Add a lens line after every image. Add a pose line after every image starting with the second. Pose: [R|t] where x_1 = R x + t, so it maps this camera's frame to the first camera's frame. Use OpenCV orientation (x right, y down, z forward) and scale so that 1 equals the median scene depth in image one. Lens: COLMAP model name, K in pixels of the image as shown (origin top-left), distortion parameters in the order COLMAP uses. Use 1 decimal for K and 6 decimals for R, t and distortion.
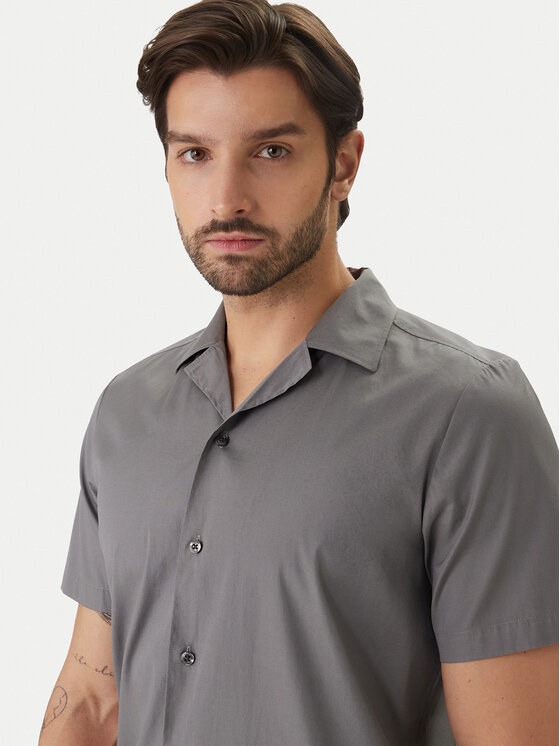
lens RADIAL K [[1149.1, 0, 280.0], [0, 1149.1, 373.0], [0, 0, 1]] dist [0.017641, -0.024353]
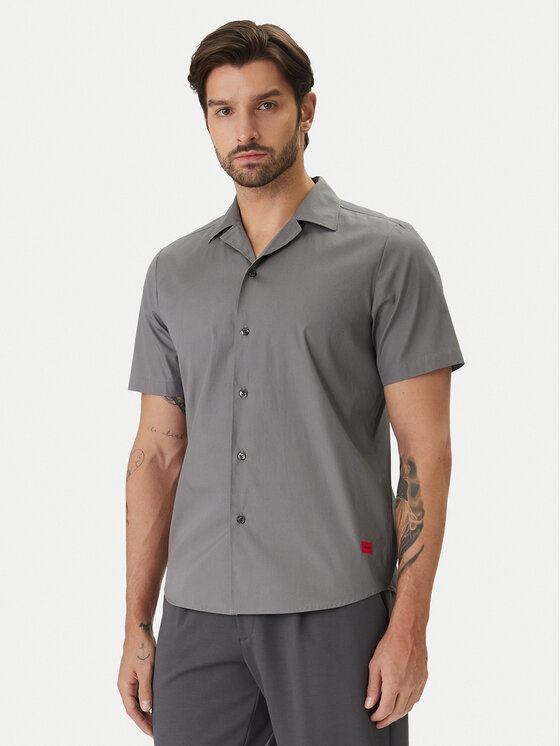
lens RADIAL K [[1150.4, 0, 280.0], [0, 1150.4, 373.0], [0, 0, 1]] dist [-0.026823, 0.007825]
pose [[0.995502, -0.092968, 0.018249, -0.056443], [0.092847, 0.995653, 0.007346, 0.213293], [-0.018853, -0.005618, 0.999806, -0.809772]]
